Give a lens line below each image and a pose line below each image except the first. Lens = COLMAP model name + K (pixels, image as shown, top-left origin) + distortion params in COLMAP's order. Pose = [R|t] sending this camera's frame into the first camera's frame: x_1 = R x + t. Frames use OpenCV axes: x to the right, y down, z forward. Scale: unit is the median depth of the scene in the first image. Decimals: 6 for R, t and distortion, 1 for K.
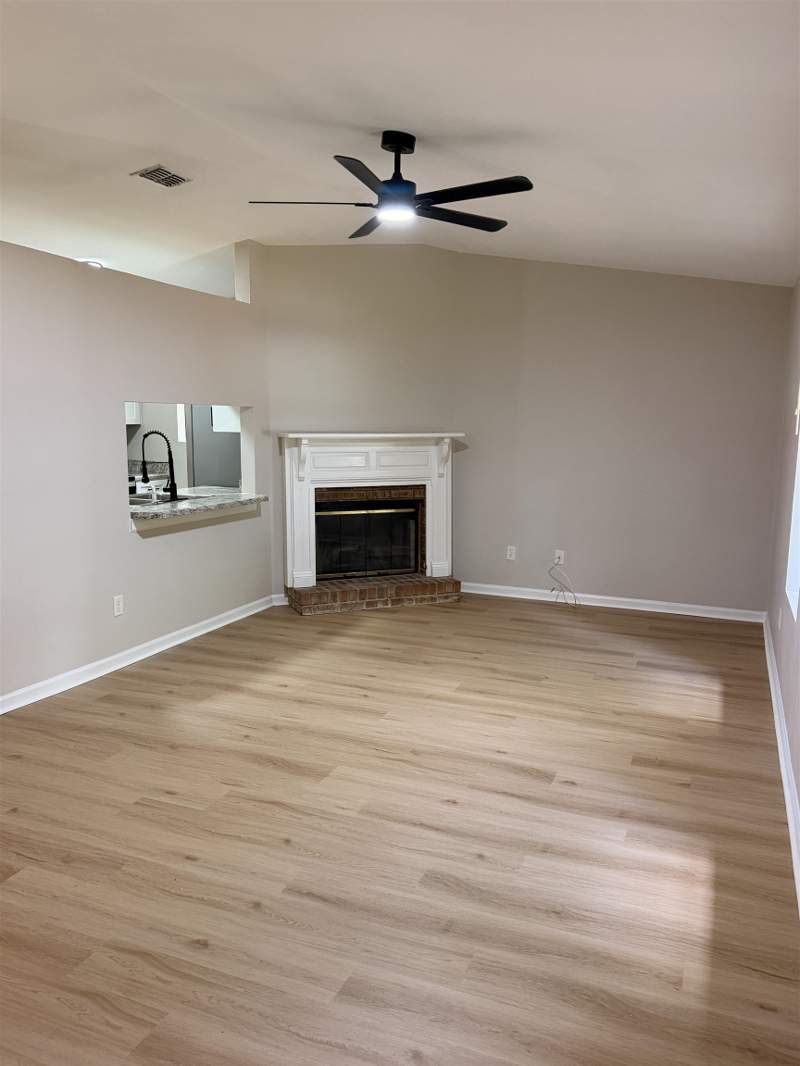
lens RADIAL K [[805.7, 0, 403.0], [0, 805.7, 527.8], [0, 0, 1]] dist [0.087032, -0.100550]
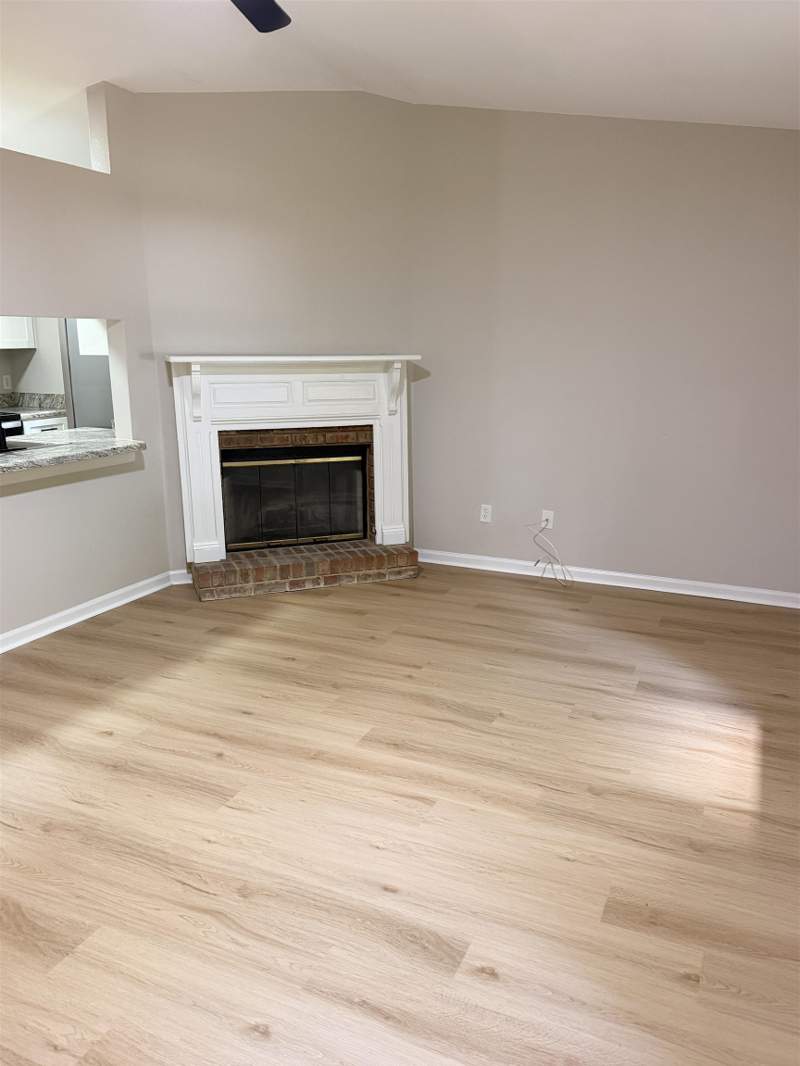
lens RADIAL K [[805.7, 0, 402.8], [0, 805.7, 530.9], [0, 0, 1]] dist [0.087032, -0.100550]
pose [[0.999228, -0.001109, -0.039281, 0.111403], [0.004856, 0.995425, 0.095421, -0.033816], [0.038996, -0.095538, 0.994662, 0.300977]]
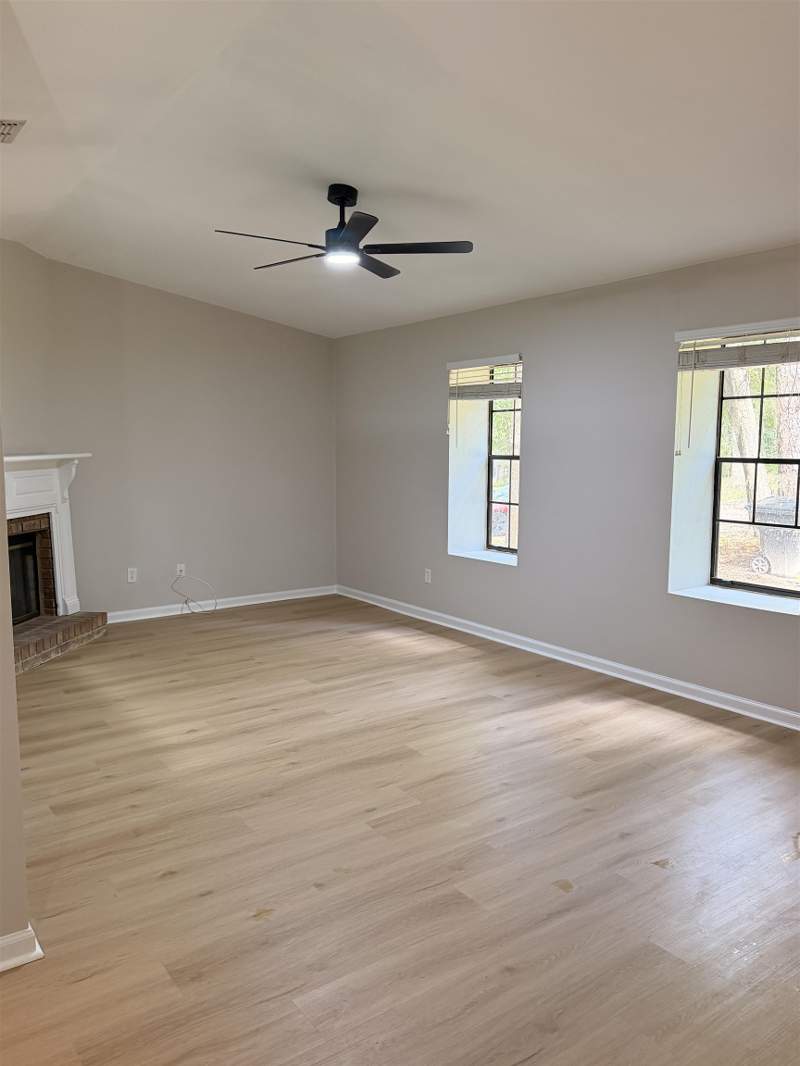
lens RADIAL K [[805.7, 0, 410.4], [0, 805.7, 512.4], [0, 0, 1]] dist [0.087032, -0.100550]
pose [[0.520029, -0.087914, 0.849612, -0.677511], [0.126028, 0.991699, 0.025478, -0.034503], [-0.844800, 0.093826, 0.526793, 0.255389]]
